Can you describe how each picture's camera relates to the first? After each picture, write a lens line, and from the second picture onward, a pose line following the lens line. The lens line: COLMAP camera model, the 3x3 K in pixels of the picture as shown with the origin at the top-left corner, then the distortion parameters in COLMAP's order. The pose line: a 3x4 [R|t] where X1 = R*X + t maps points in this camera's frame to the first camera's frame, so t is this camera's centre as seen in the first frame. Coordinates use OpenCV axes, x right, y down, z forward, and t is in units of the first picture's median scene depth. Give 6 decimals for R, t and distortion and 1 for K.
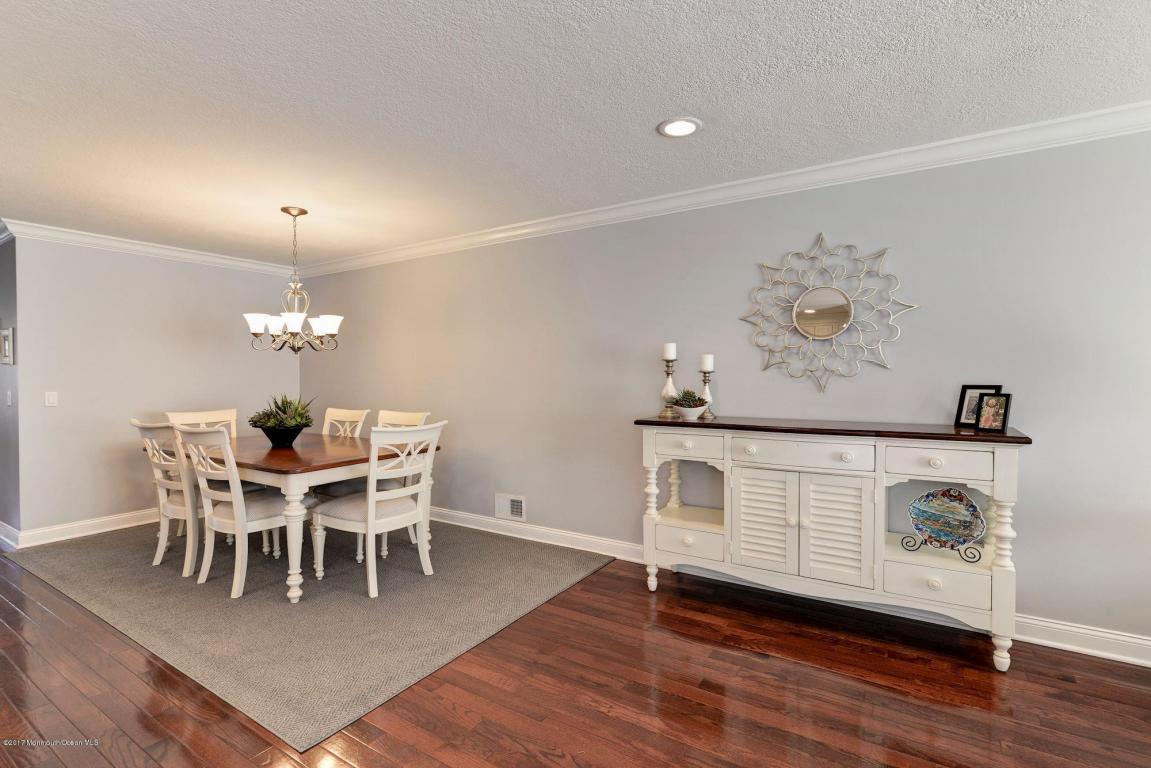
lens RADIAL K [[533.8, 0, 615.4], [0, 533.8, 384.7], [0, 0, 1]] dist [0.000676, -0.000014]
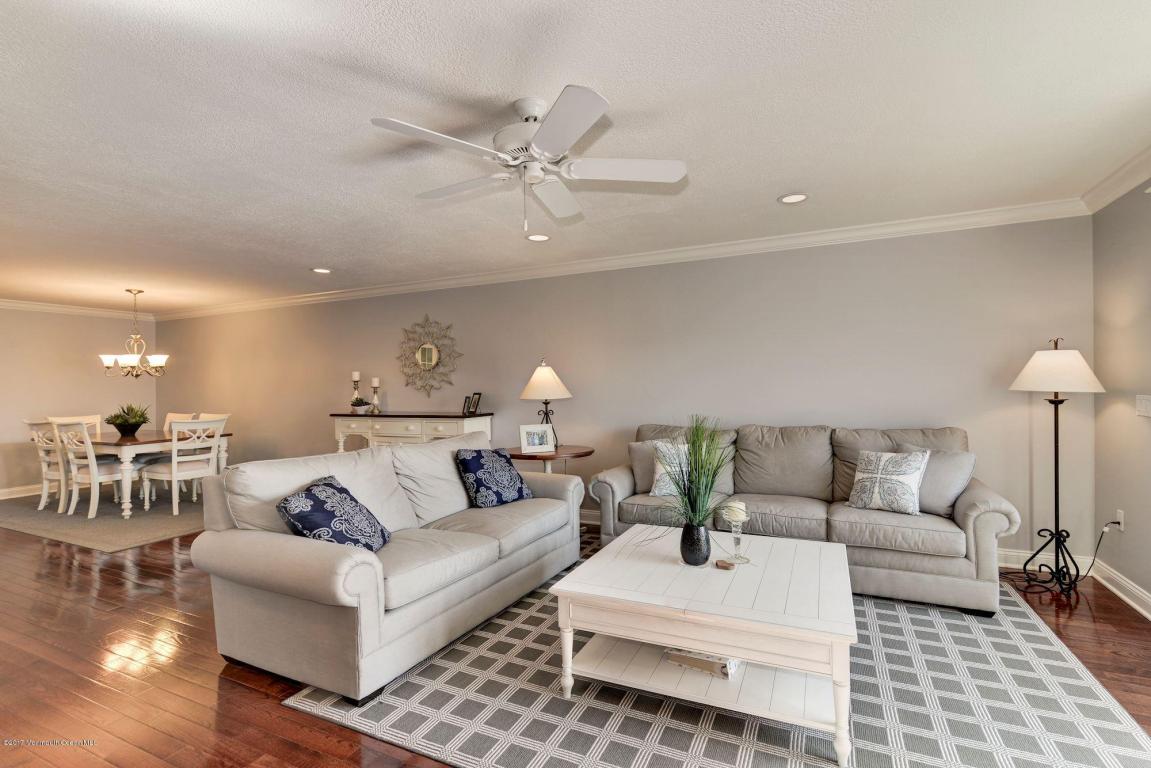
lens RADIAL K [[496.6, 0, 565.5], [0, 496.6, 389.1], [0, 0, 1]] dist [0.003597, 0.001098]
pose [[0.994626, -0.010989, 0.102947, 0.667264], [0.012415, 0.999836, -0.013219, 0.013150], [-0.102785, 0.014426, 0.994599, -0.786844]]
